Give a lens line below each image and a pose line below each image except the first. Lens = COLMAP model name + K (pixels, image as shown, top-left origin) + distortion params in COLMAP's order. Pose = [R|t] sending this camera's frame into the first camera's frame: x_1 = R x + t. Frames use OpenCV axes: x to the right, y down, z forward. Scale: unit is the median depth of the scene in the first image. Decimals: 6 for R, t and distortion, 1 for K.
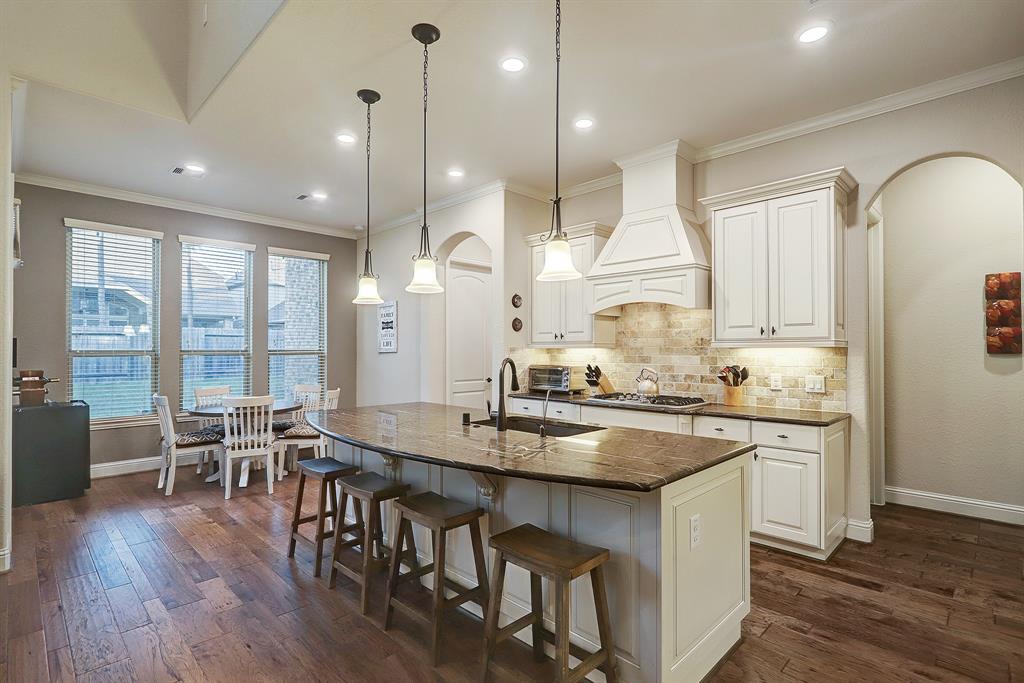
lens RADIAL K [[497.6, 0, 517.6], [0, 497.6, 345.0], [0, 0, 1]] dist [-0.004950, 0.003230]
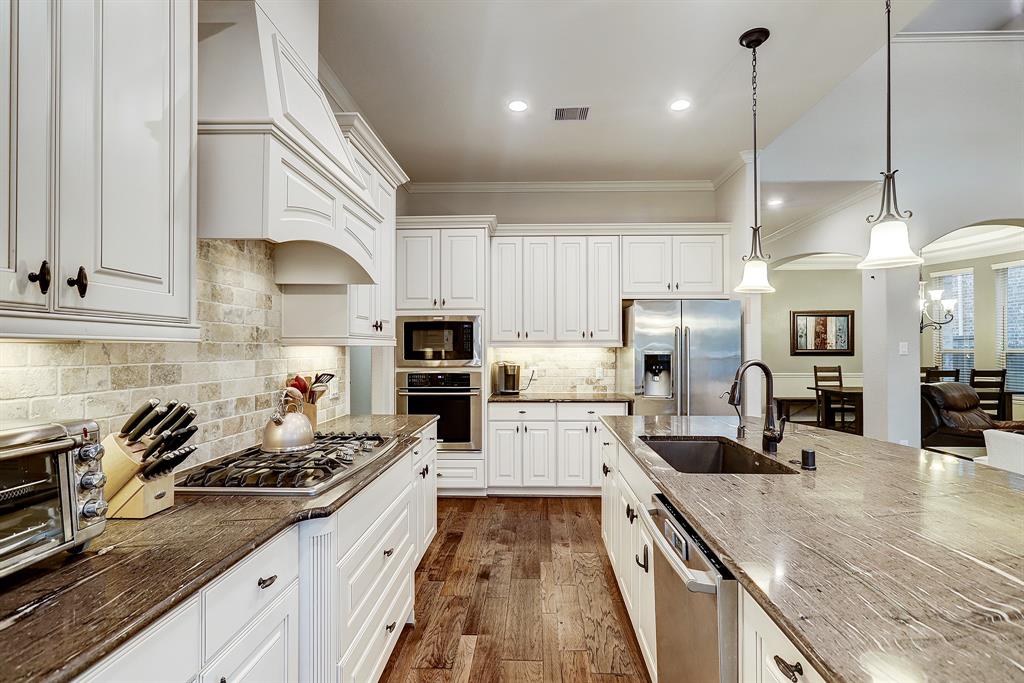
lens RADIAL K [[497.6, 0, 515.0], [0, 497.6, 344.8], [0, 0, 1]] dist [-0.004950, 0.003230]
pose [[-0.675939, 0.009303, 0.736899, -0.219718], [-0.003092, 0.999876, -0.015459, 0.012905], [-0.736951, -0.012728, -0.675826, 1.171492]]
